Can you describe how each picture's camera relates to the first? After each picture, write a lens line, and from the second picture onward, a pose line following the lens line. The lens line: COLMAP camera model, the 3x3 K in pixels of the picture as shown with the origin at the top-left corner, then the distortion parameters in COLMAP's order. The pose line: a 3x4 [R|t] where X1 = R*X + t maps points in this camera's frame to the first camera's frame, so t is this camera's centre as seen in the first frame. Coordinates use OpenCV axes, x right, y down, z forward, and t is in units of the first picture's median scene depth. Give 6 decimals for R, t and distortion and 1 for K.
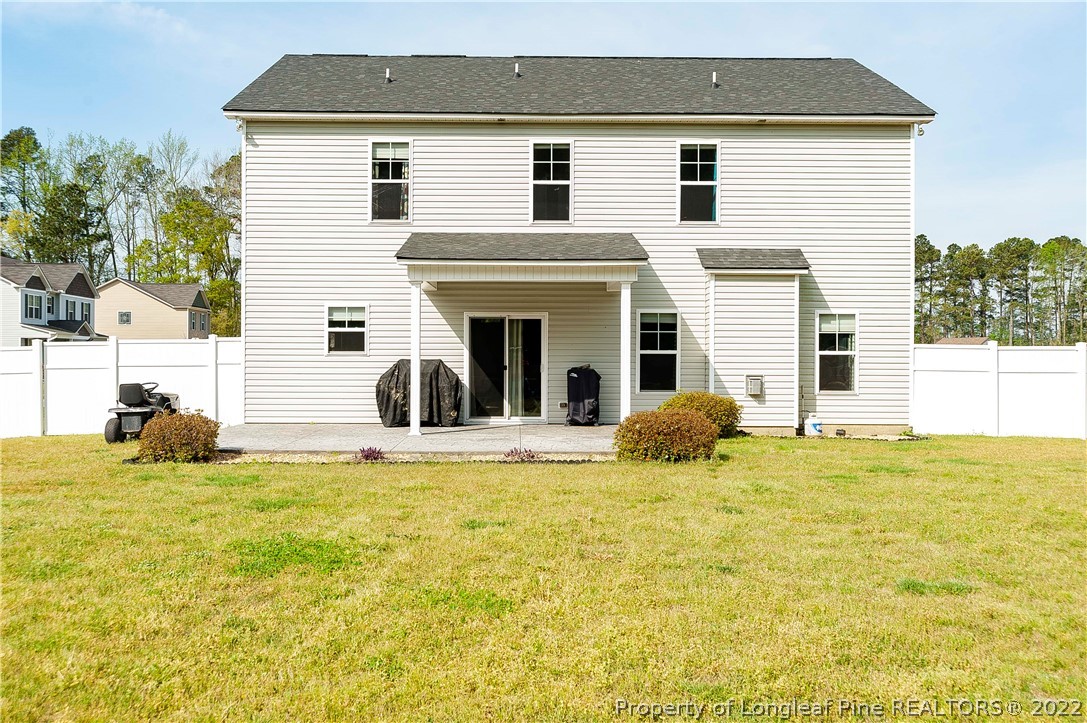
lens RADIAL K [[1064.5, 0, 549.9], [0, 1064.5, 365.5], [0, 0, 1]] dist [-0.001129, 0.000000]
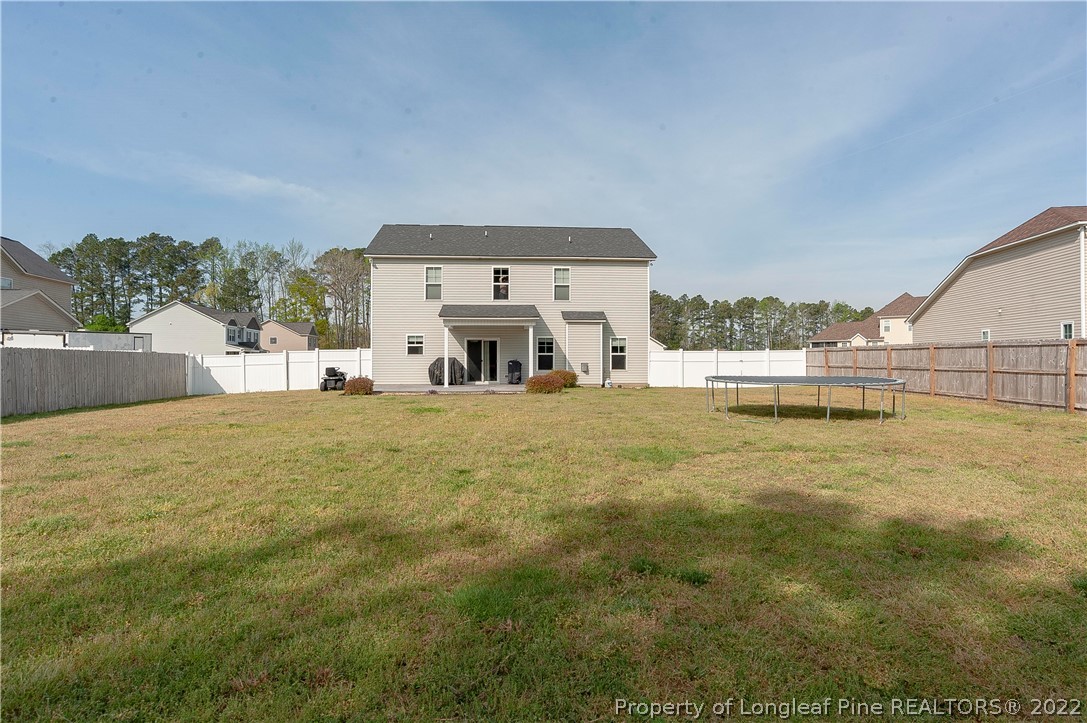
lens RADIAL K [[628.5, 0, 548.6], [0, 628.5, 365.4], [0, 0, 1]] dist [-0.077291, 0.003129]
pose [[0.997142, -0.005994, 0.075313, 0.000827], [0.006259, 0.999975, -0.003279, 0.017983], [-0.075292, 0.003741, 0.997155, -0.422129]]
